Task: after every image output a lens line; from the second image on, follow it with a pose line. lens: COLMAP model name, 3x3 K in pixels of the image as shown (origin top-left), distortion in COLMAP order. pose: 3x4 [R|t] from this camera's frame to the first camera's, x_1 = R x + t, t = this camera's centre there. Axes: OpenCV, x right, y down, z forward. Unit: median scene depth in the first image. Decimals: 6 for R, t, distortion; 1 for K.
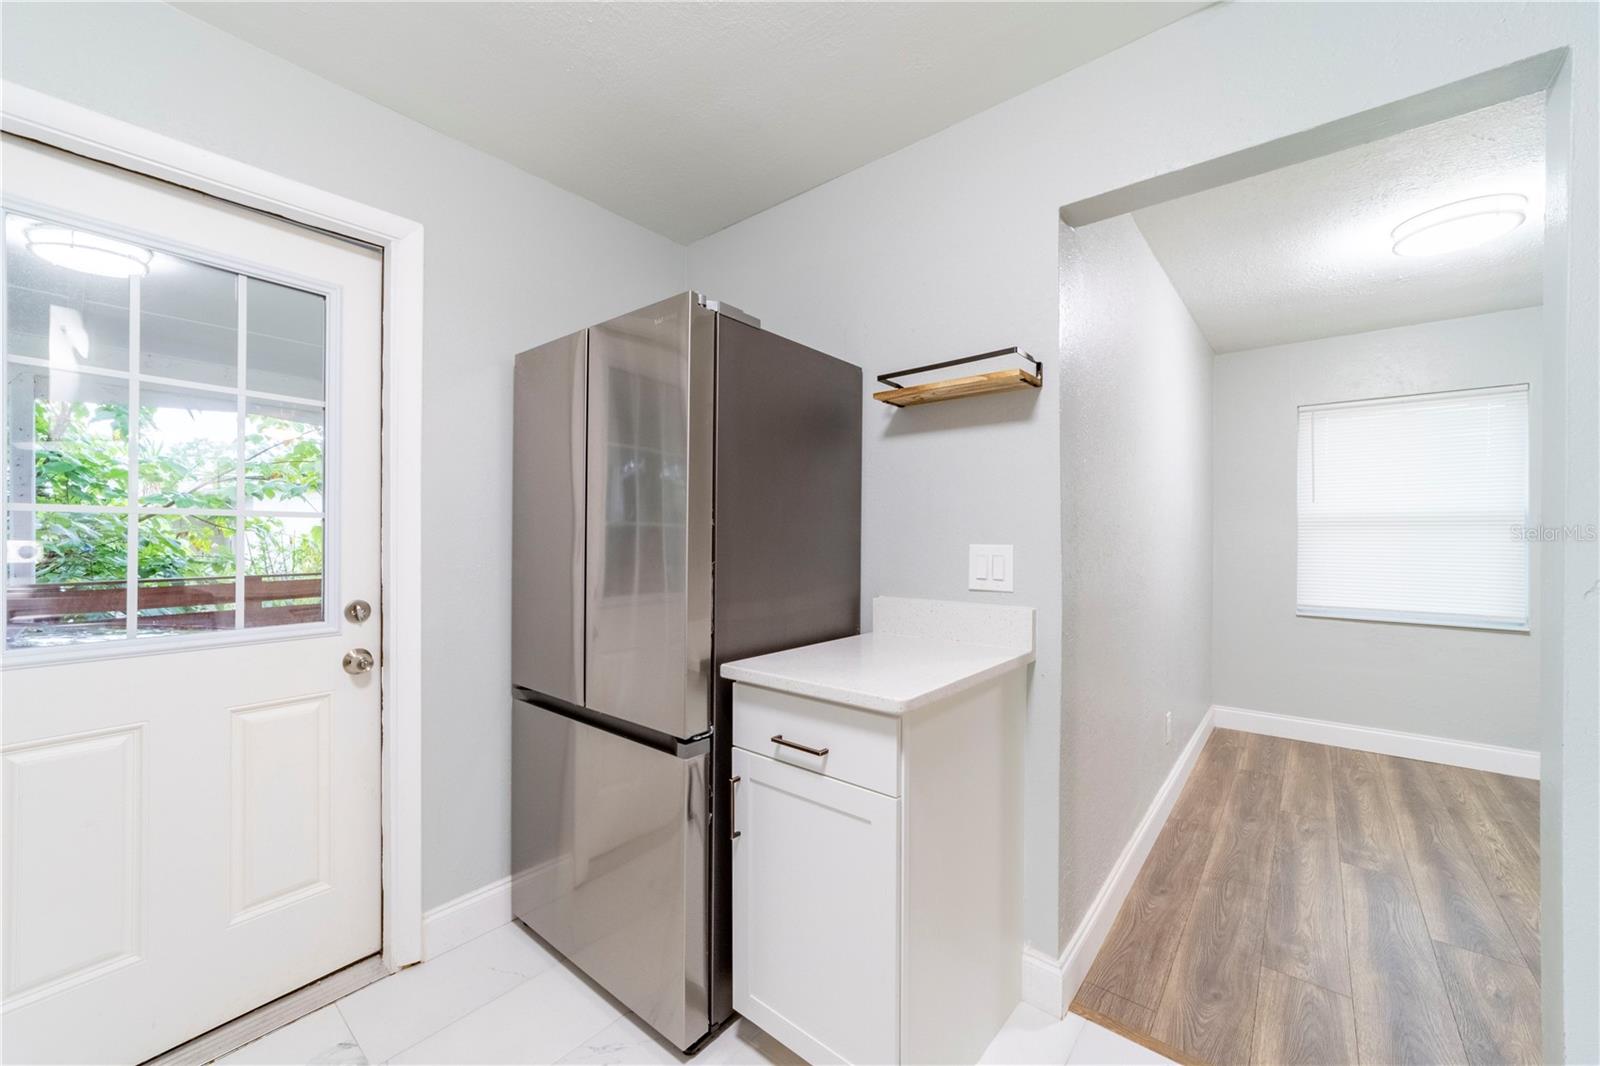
lens RADIAL K [[627.6, 0, 792.5], [0, 627.6, 538.0], [0, 0, 1]] dist [0.000811, 0.000118]
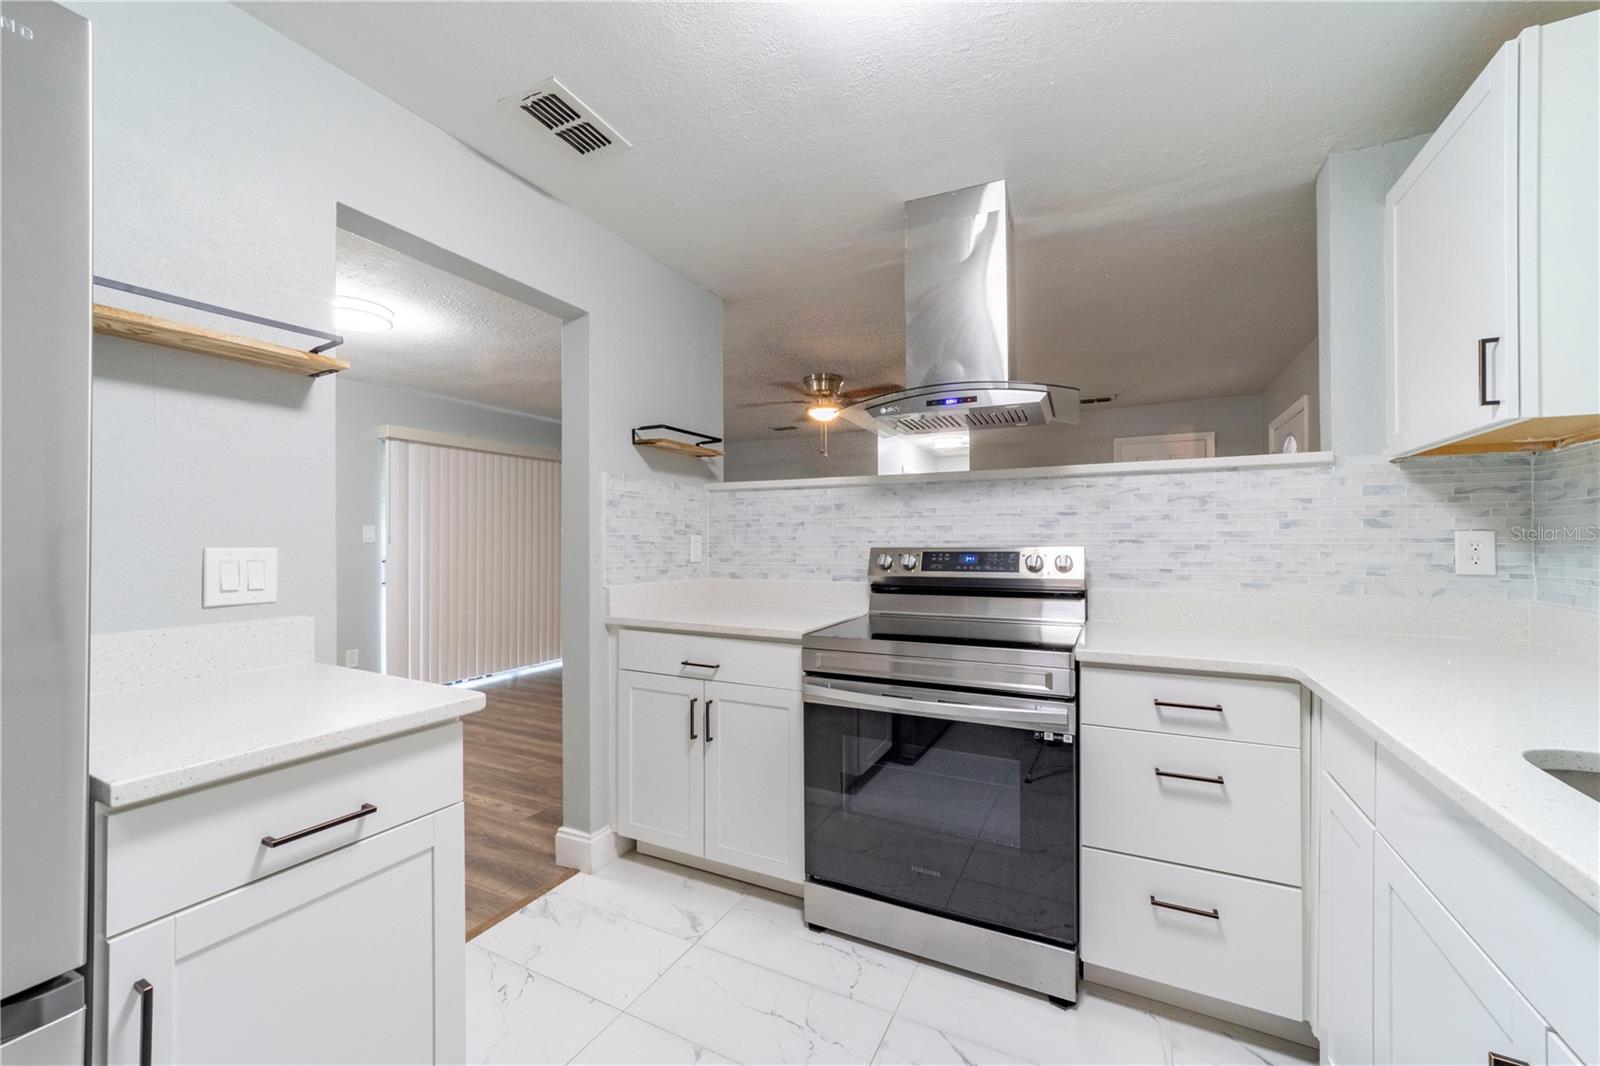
lens RADIAL K [[627.6, 0, 792.5], [0, 627.6, 538.0], [0, 0, 1]] dist [0.000811, 0.000118]
pose [[-0.224481, -0.001083, 0.974478, -0.495287], [-0.000318, 0.999999, 0.001038, -0.002376], [-0.974478, -0.000077, -0.224481, 0.379946]]
